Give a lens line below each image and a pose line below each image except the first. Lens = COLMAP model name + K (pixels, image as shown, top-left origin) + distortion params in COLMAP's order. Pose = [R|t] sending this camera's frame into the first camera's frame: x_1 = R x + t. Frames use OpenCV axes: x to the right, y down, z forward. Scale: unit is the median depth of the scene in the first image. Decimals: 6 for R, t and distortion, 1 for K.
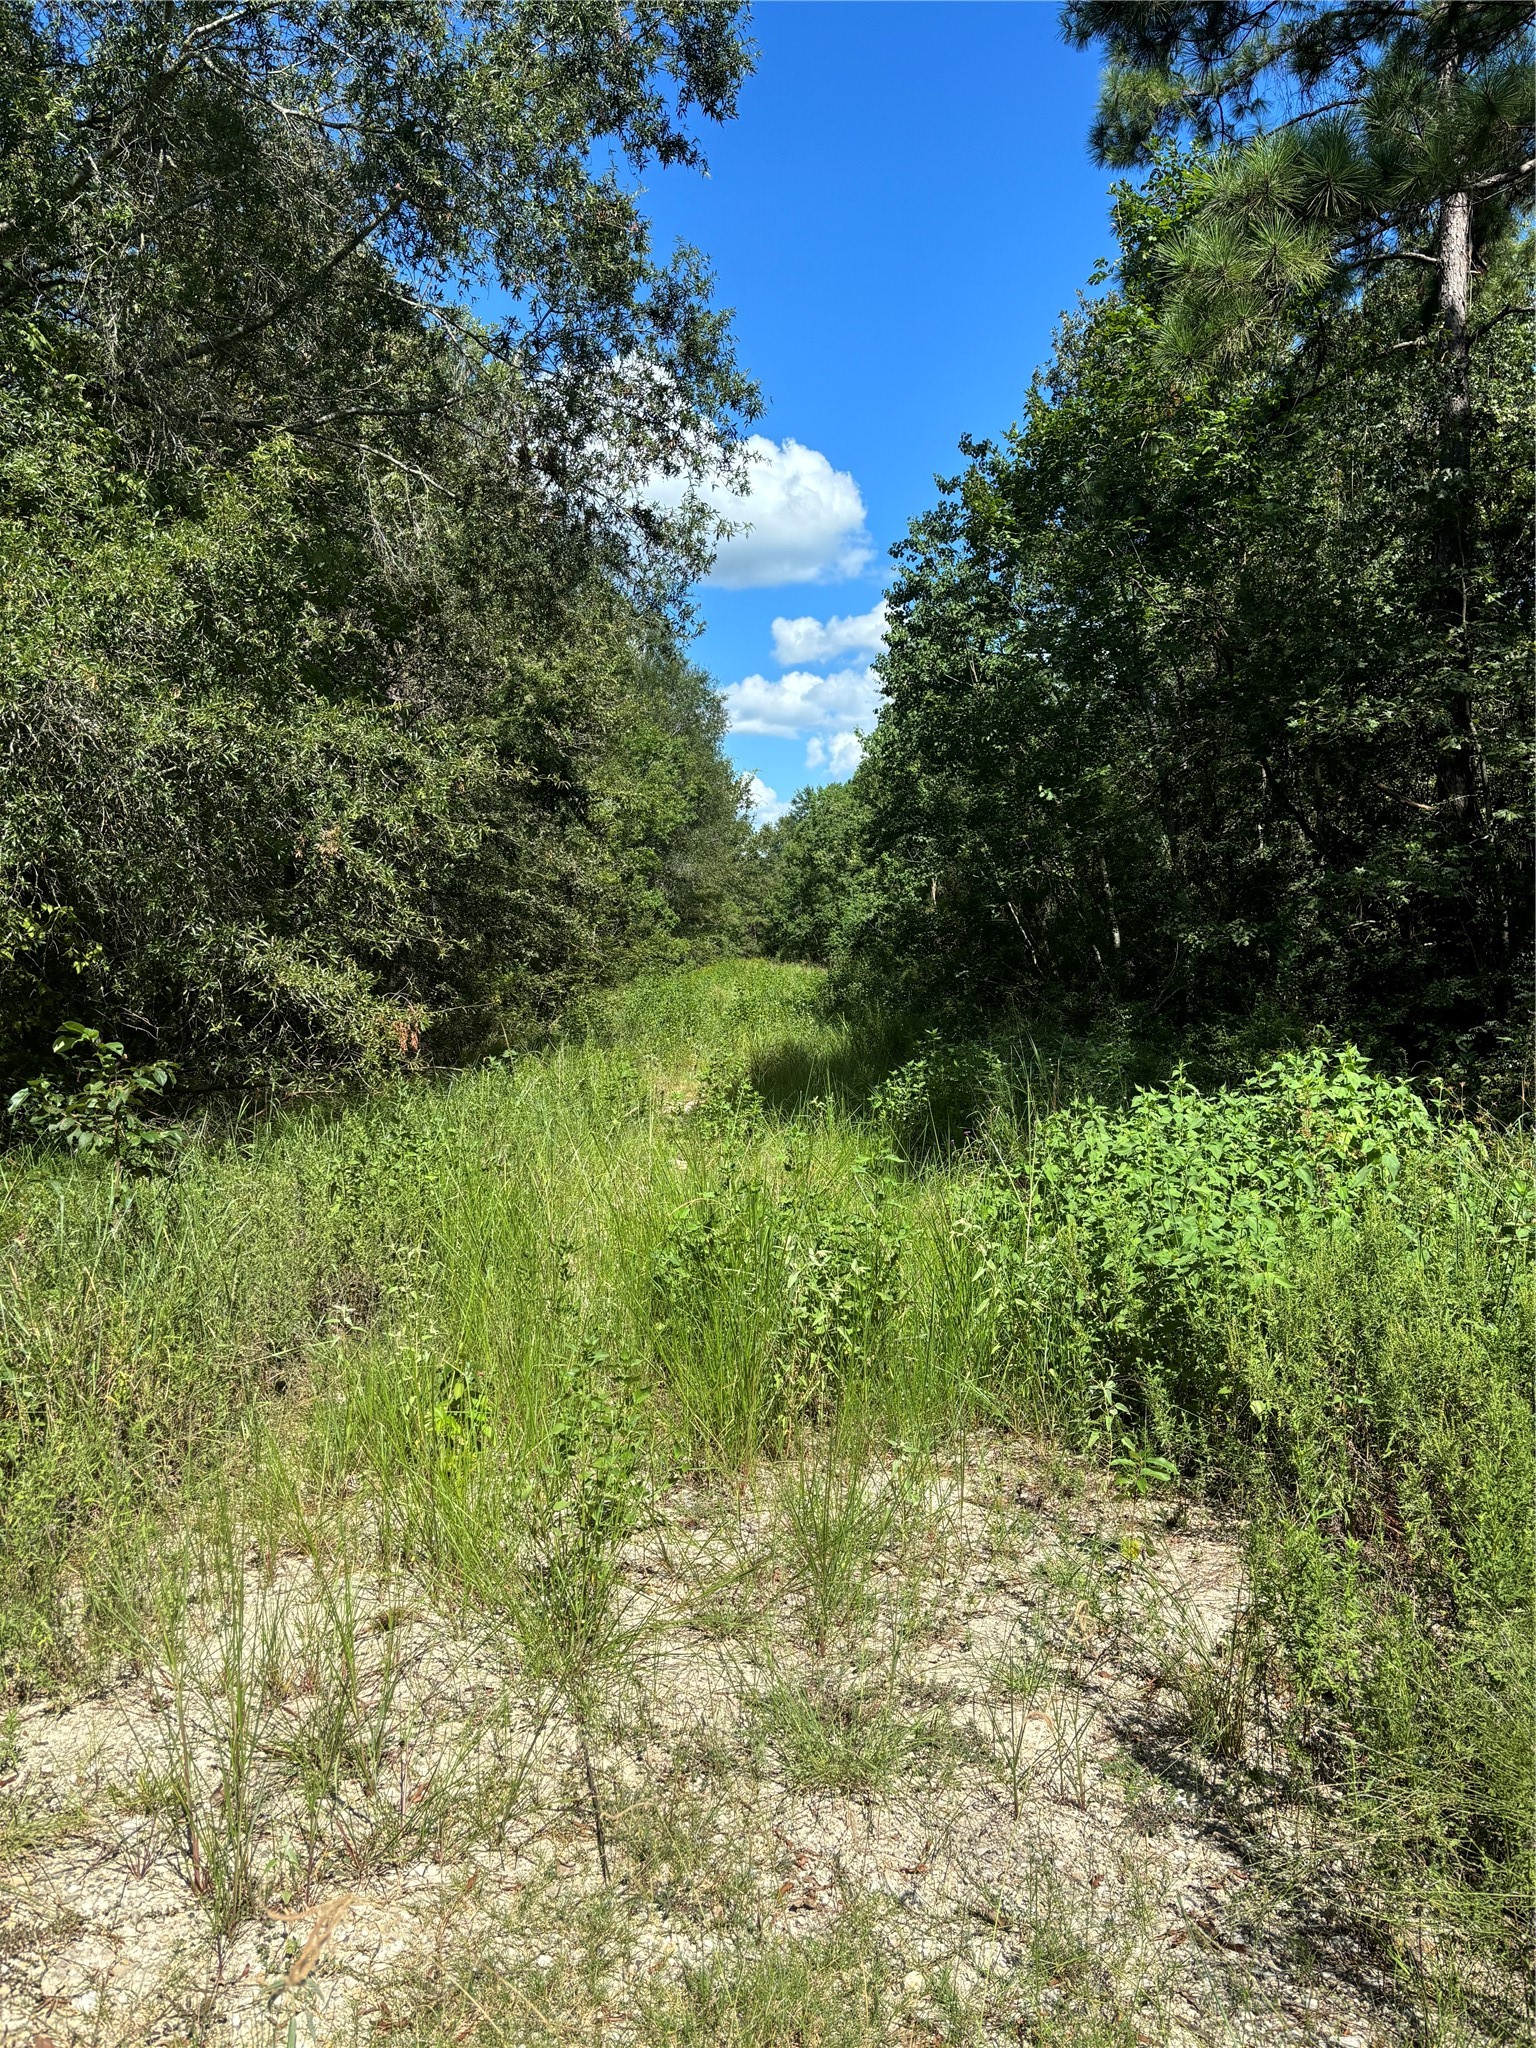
lens RADIAL K [[1519.9, 0, 768.0], [0, 1519.9, 1024.0], [0, 0, 1]] dist [0.117375, -0.199967]
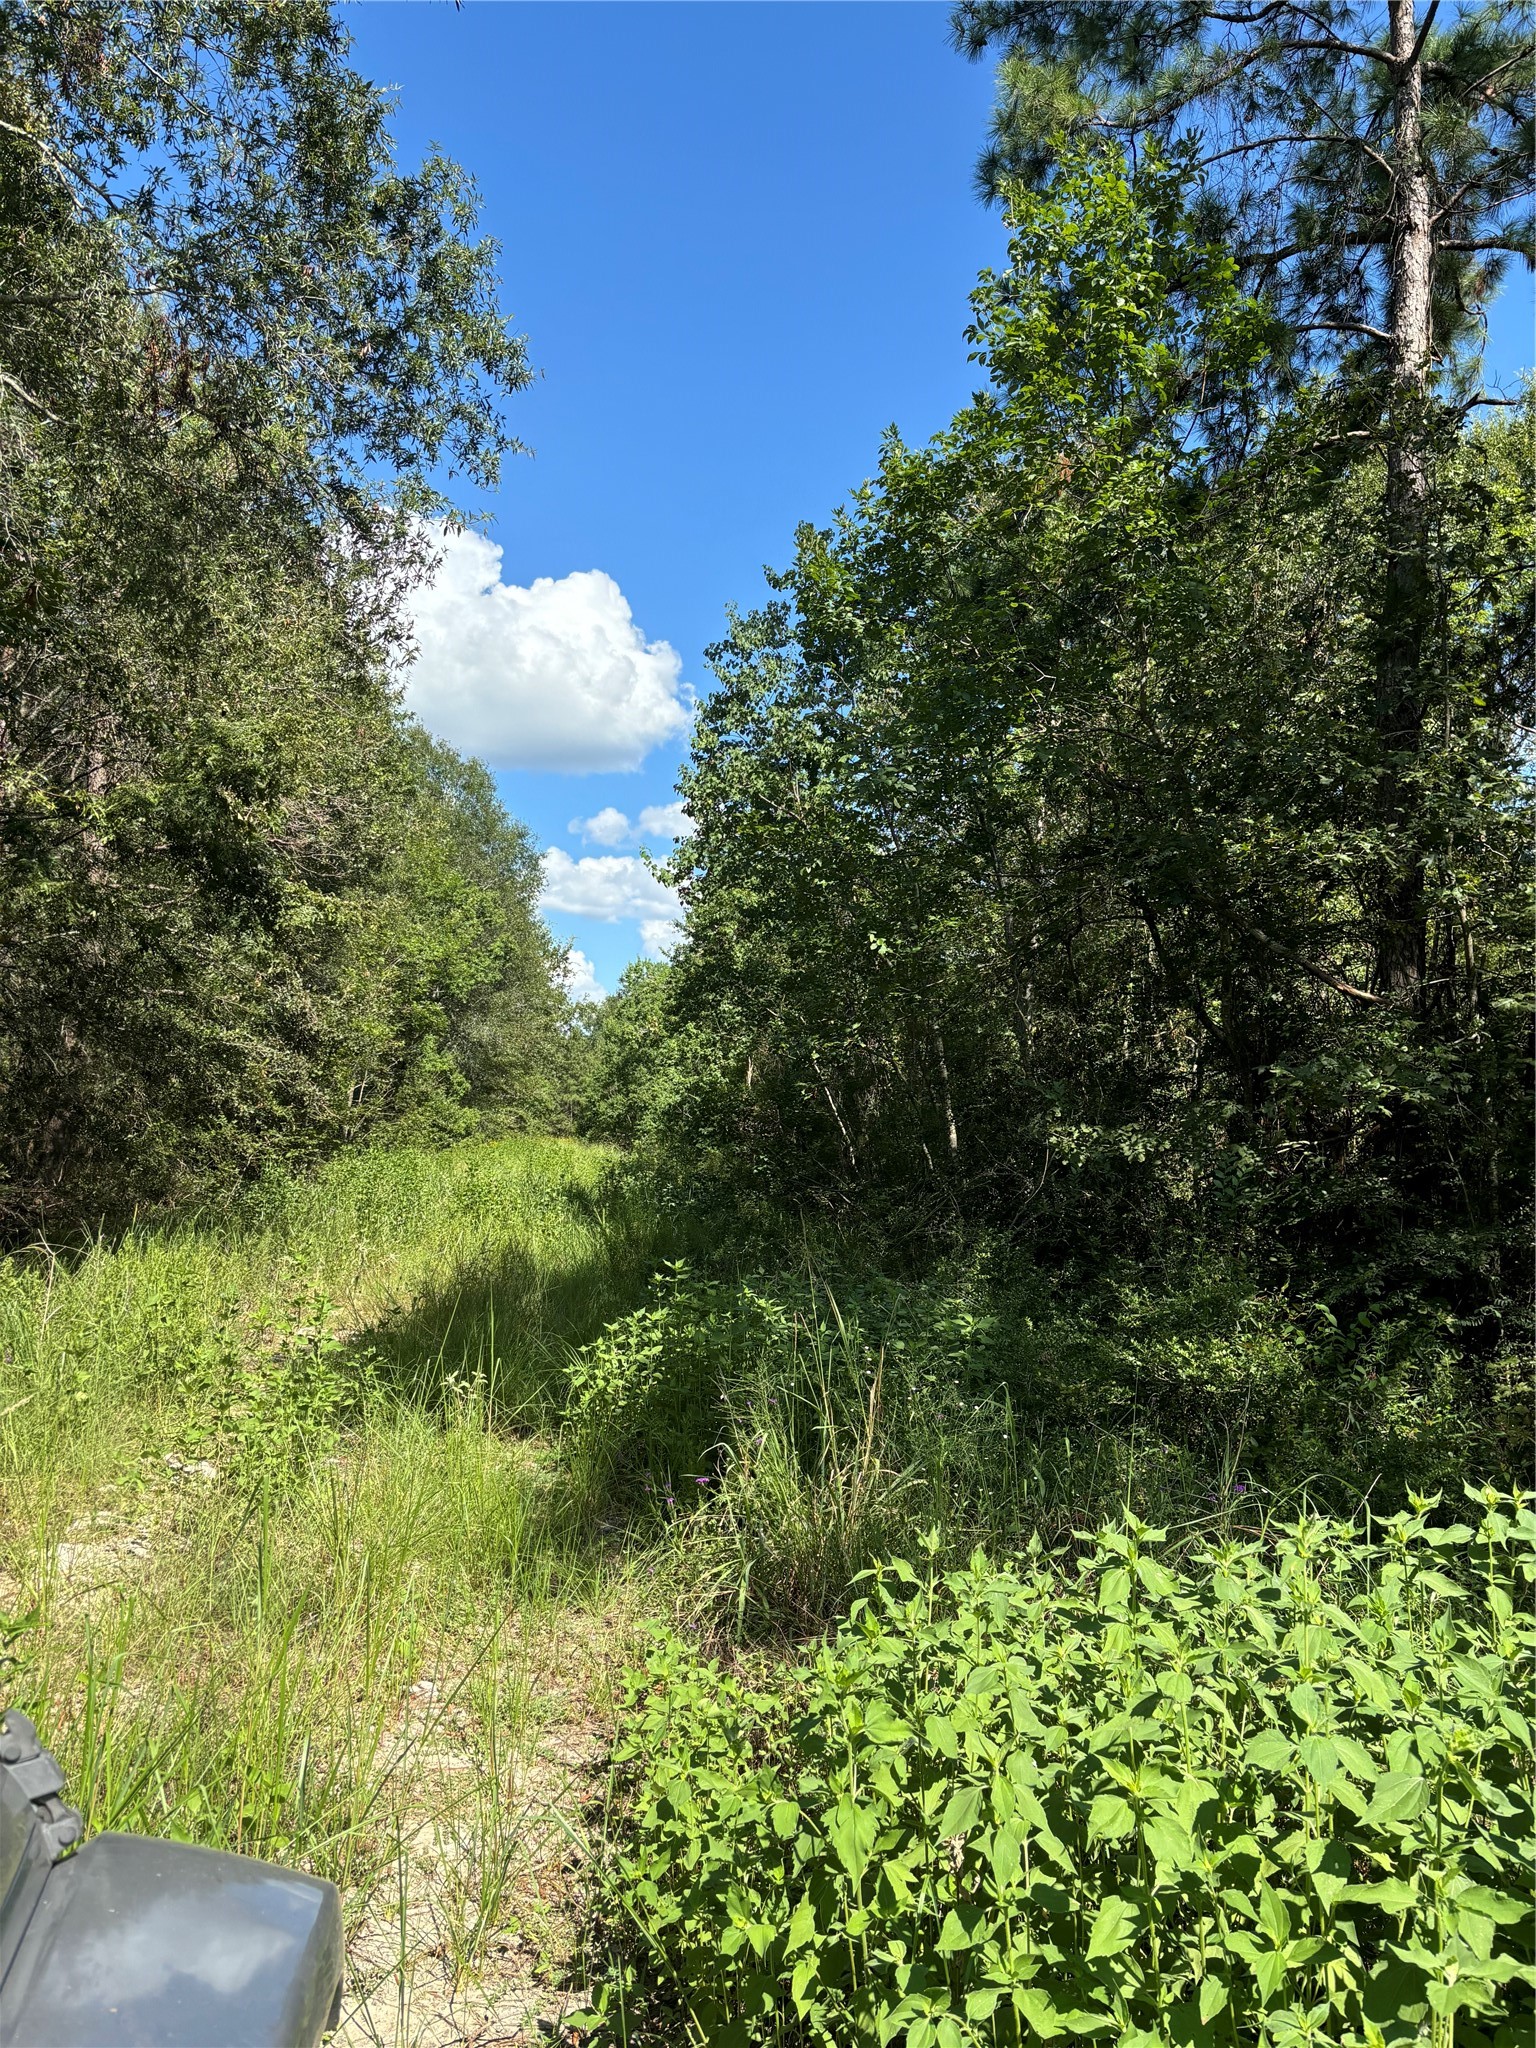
lens RADIAL K [[1519.9, 0, 768.0], [0, 1519.9, 1024.0], [0, 0, 1]] dist [0.117375, -0.199967]
pose [[0.990478, 0.082848, 0.109950, 0.037043], [-0.068728, 0.989580, -0.126523, -0.007984], [-0.119287, 0.117762, 0.985851, 0.208357]]
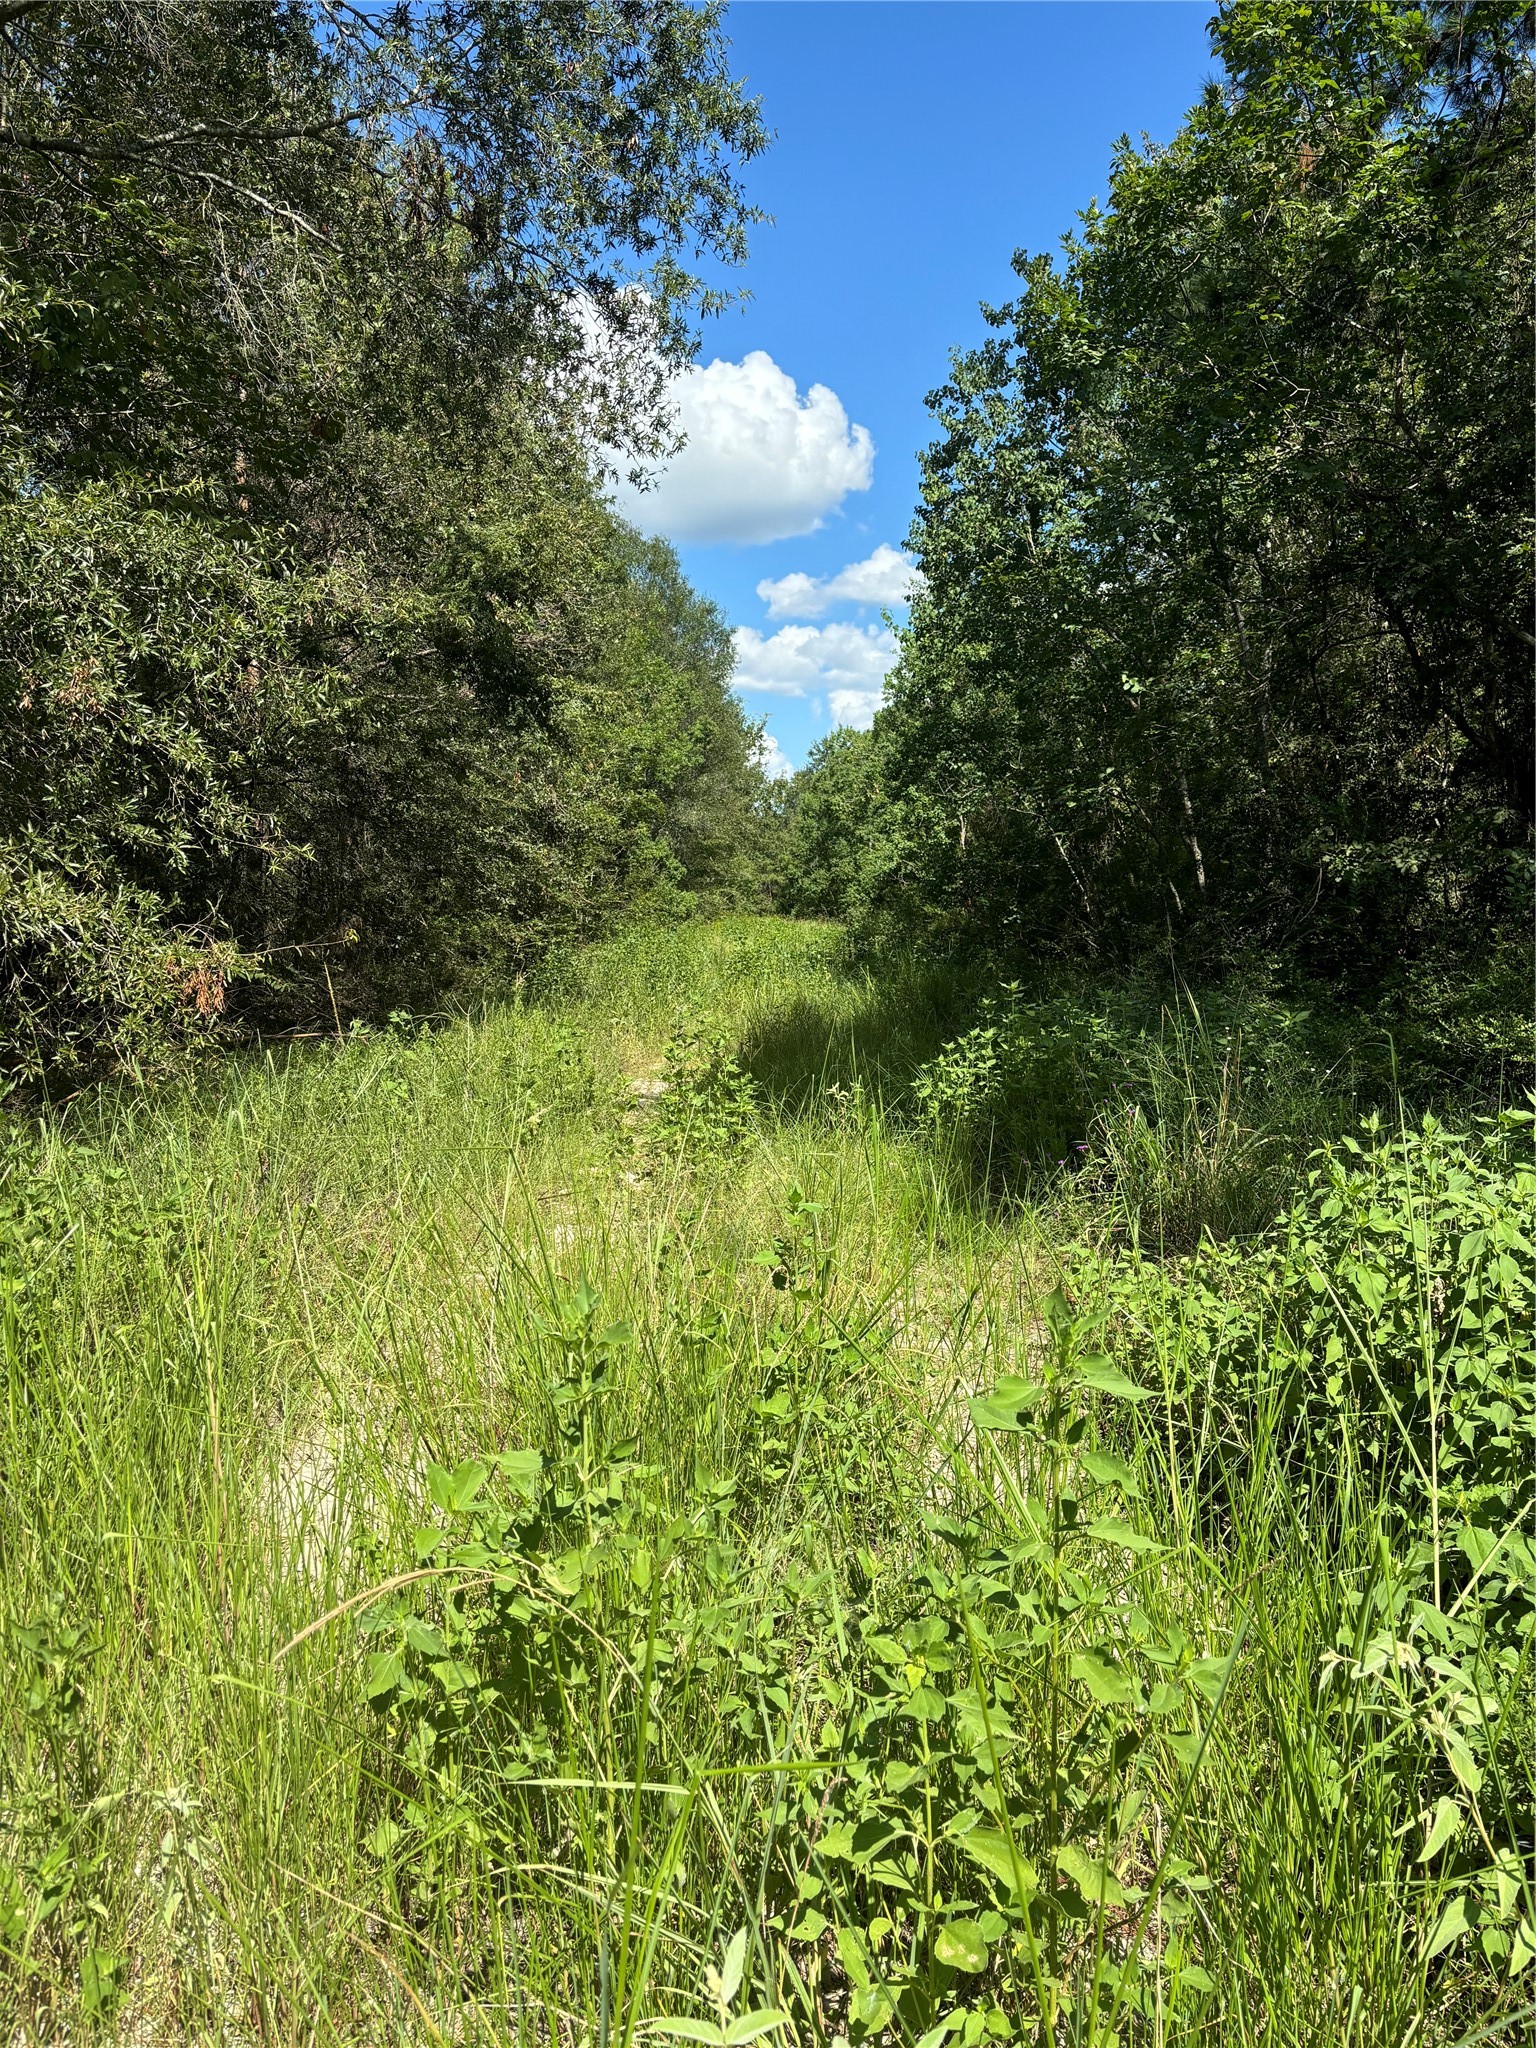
lens RADIAL K [[1519.4, 0, 769.5], [0, 1519.4, 1052.9], [0, 0, 1]] dist [0.029026, -0.029501]
pose [[0.999955, 0.001430, -0.009346, 0.004428], [-0.001011, 0.999001, 0.044668, 0.002522], [0.009400, -0.044657, 0.998958, 0.172774]]
